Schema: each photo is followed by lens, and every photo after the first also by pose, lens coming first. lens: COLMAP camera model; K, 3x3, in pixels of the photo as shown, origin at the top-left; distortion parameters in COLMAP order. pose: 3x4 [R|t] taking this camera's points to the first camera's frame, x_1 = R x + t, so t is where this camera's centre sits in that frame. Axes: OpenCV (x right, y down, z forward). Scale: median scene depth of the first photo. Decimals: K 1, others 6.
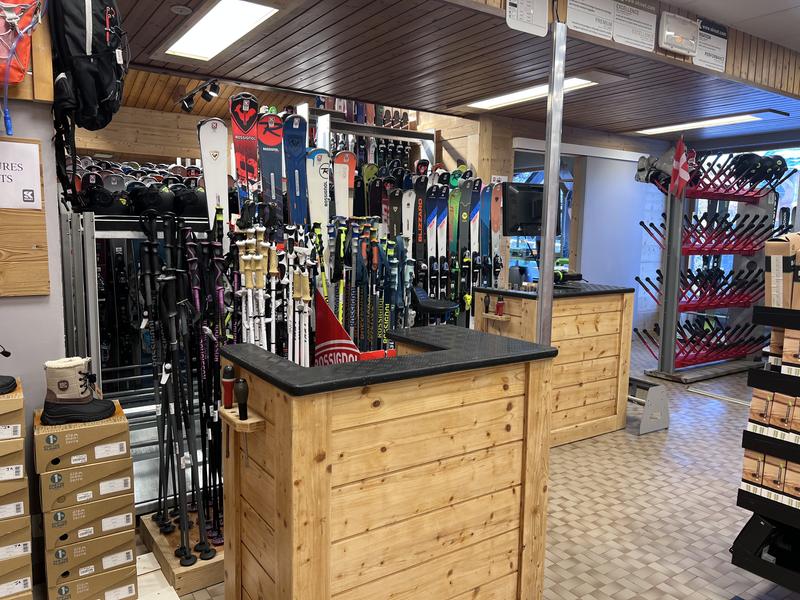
lens RADIAL K [[601.6, 0, 401.2], [0, 601.6, 305.8], [0, 0, 1]] dist [0.069238, -0.072153]
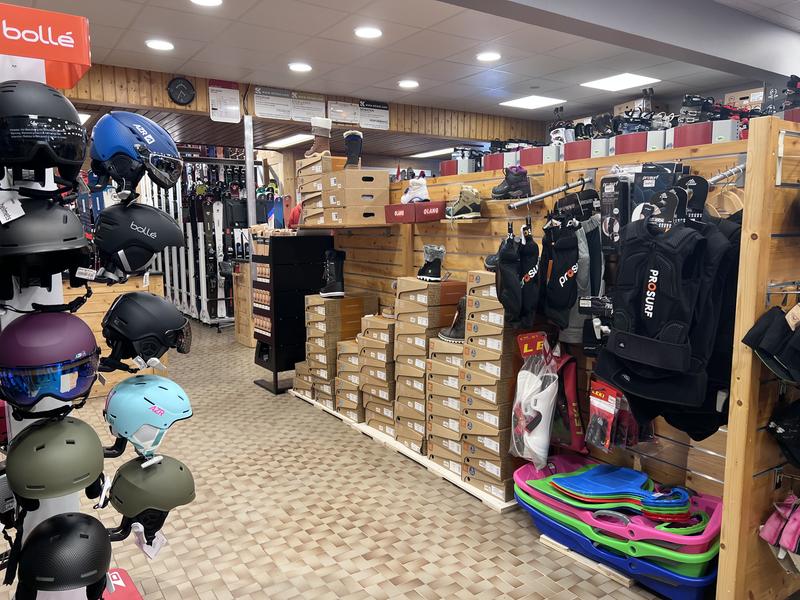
lens RADIAL K [[601.6, 0, 401.2], [0, 601.6, 305.8], [0, 0, 1]] dist [0.069238, -0.072153]
pose [[0.999666, -0.022313, -0.013059, 0.560673], [0.022363, 0.999743, 0.003663, 0.098061], [0.012974, -0.003954, 0.999908, -0.659895]]
